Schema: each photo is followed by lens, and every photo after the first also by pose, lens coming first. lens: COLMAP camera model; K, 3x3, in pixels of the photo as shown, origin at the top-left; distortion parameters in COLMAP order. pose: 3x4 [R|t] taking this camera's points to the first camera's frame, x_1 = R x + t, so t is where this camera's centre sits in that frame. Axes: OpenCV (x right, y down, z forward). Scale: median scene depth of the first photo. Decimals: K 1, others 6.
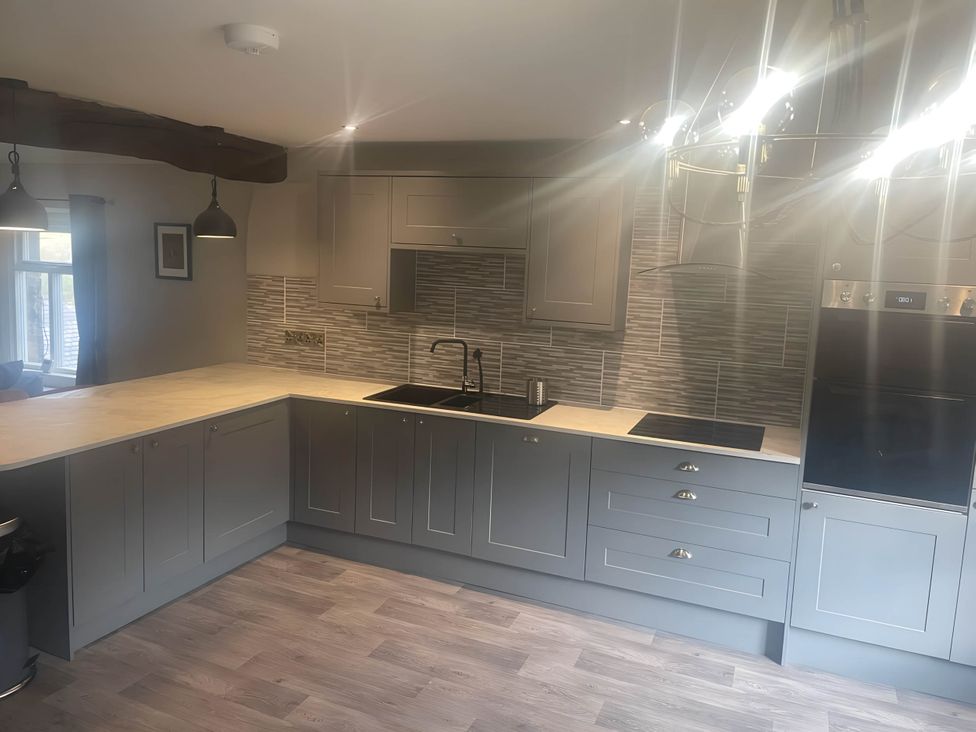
lens RADIAL K [[713.6, 0, 509.9], [0, 713.6, 356.5], [0, 0, 1]] dist [0.021248, -0.012831]
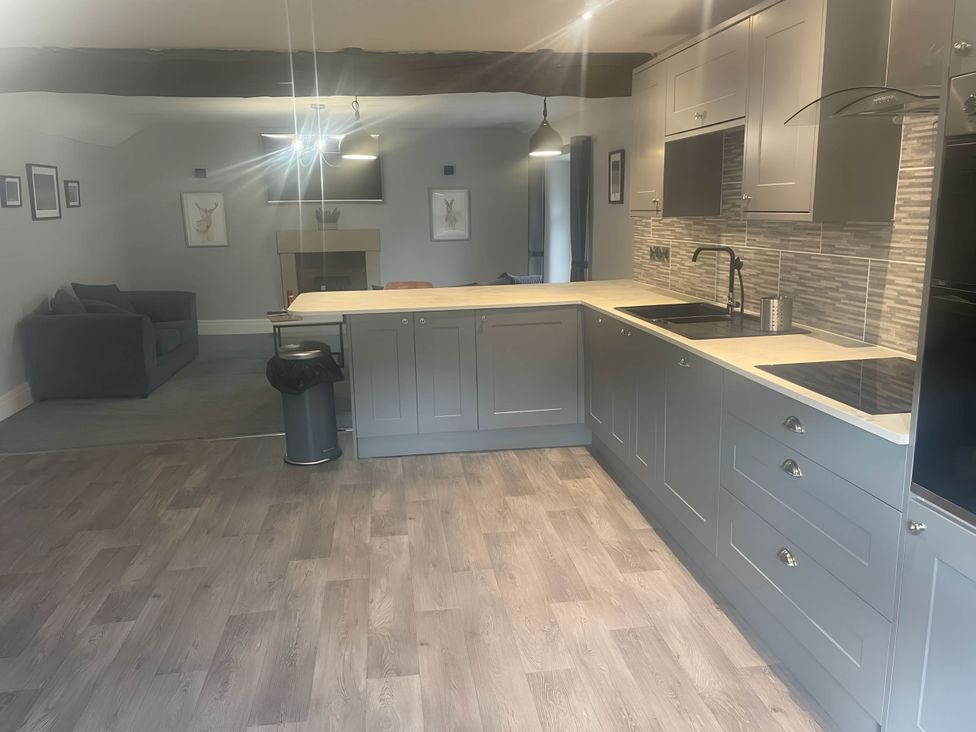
lens RADIAL K [[713.6, 0, 484.5], [0, 713.6, 363.8], [0, 0, 1]] dist [0.021248, -0.012831]
pose [[0.509950, 0.131279, -0.850128, 0.525964], [-0.074077, 0.991317, 0.108646, 0.042720], [0.857009, 0.007571, 0.515247, 0.358426]]
